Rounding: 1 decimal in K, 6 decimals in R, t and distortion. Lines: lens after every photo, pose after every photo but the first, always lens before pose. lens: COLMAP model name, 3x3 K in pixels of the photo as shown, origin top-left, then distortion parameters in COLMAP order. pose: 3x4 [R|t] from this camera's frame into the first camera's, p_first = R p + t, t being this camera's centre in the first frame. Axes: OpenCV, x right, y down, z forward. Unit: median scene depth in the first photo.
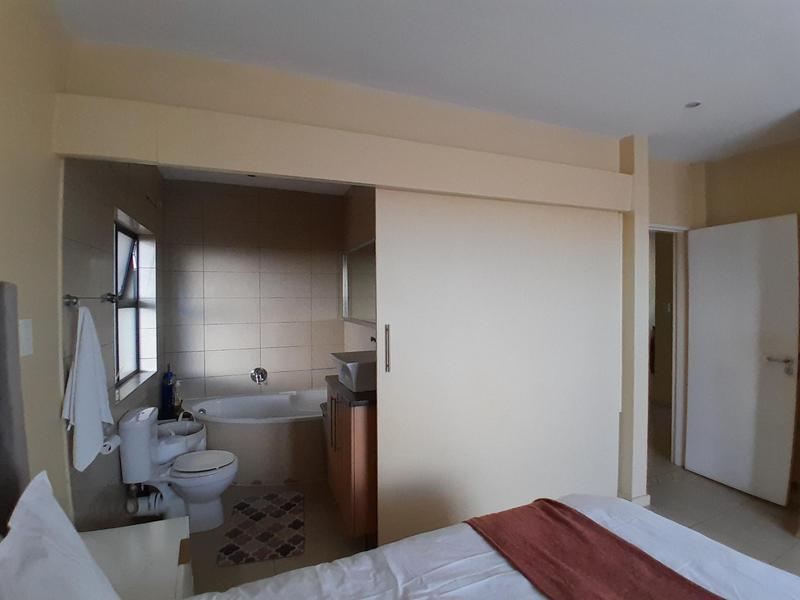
lens RADIAL K [[394.6, 0, 405.2], [0, 394.6, 303.7], [0, 0, 1]] dist [0.000087, -0.040951]
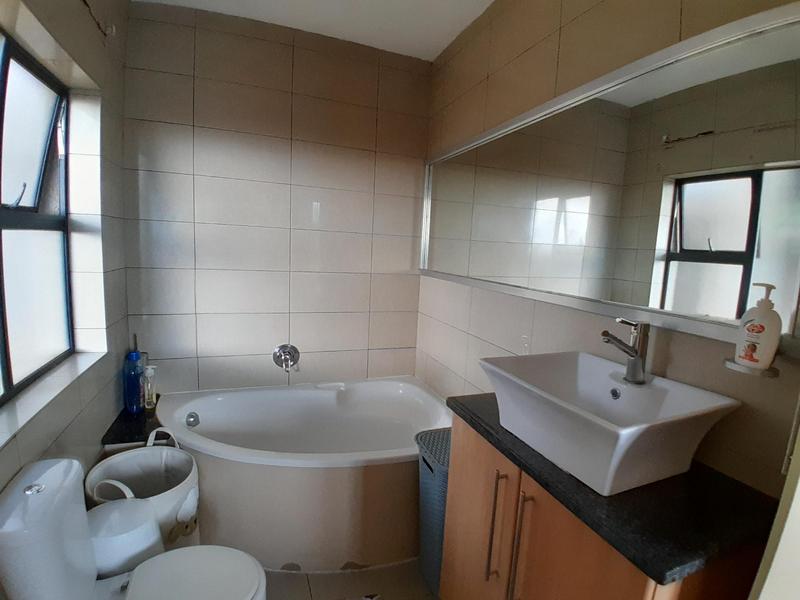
lens RADIAL K [[394.6, 0, 405.2], [0, 394.6, 303.7], [0, 0, 1]] dist [0.000087, -0.040951]
pose [[0.998372, 0.057018, -0.001481, -0.226335], [-0.056361, 0.990191, 0.127848, 0.013871], [0.008756, -0.127556, 0.991793, 0.479418]]
